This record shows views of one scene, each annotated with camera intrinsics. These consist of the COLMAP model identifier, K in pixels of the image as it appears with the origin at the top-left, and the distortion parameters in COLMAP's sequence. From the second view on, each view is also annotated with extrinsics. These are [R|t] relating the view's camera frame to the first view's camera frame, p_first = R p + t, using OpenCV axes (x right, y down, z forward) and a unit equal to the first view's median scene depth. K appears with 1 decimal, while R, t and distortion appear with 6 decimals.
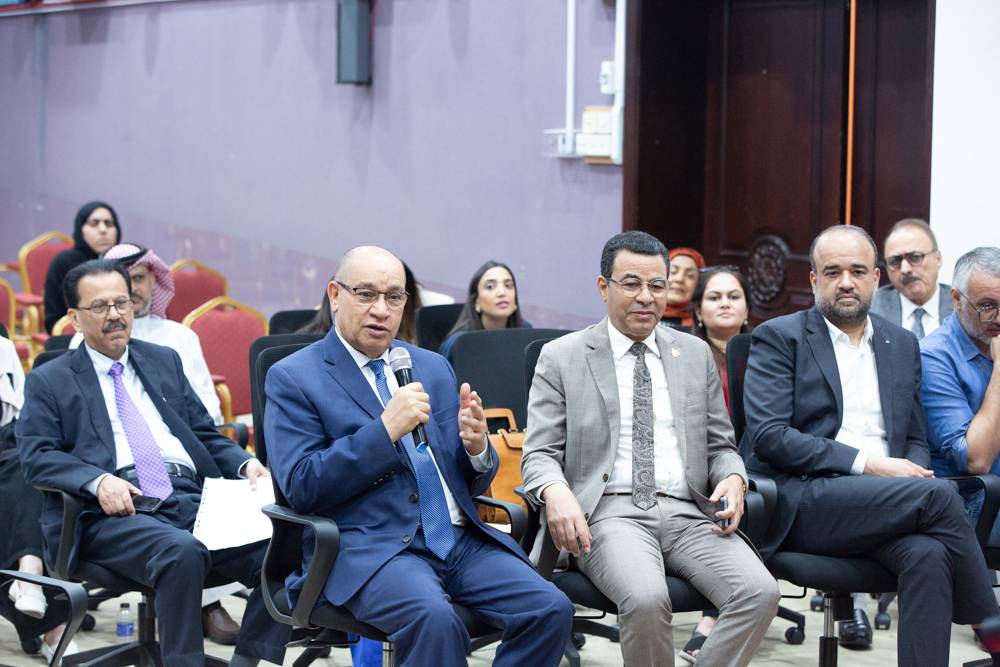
lens RADIAL K [[2558.7, 0, 497.4], [0, 2558.7, 332.9], [0, 0, 1]] dist [-0.245389, 0.000000]
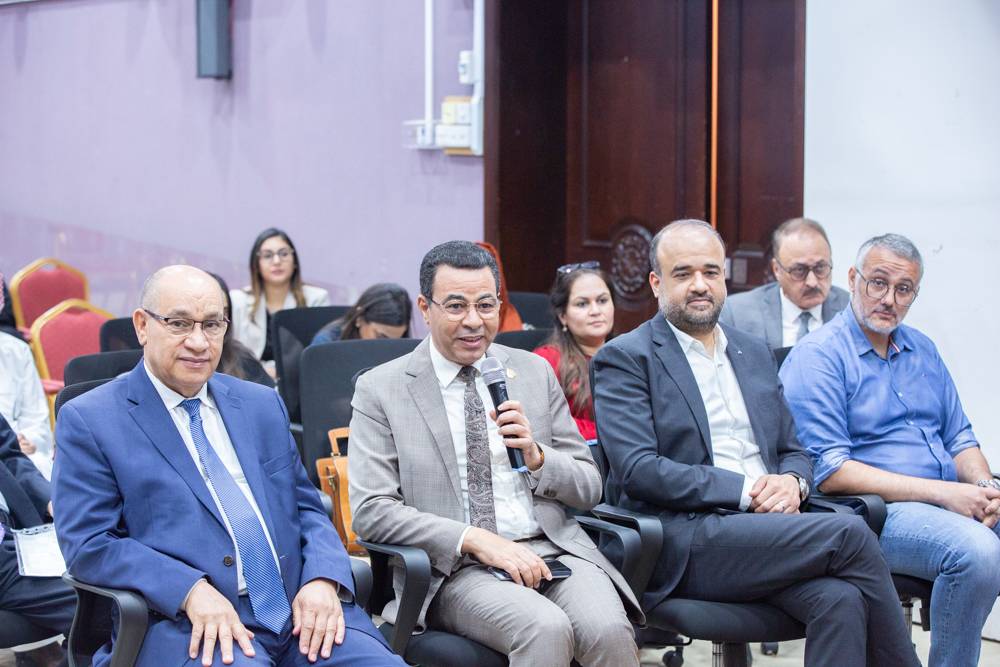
lens RADIAL K [[2295.4, 0, 503.4], [0, 2295.4, 333.2], [0, 0, 1]] dist [-0.230603, 0.000000]
pose [[0.998276, -0.016585, 0.056300, 0.006142], [0.015885, 0.999791, 0.012846, -0.008775], [-0.056501, -0.011930, 0.998331, 0.119320]]
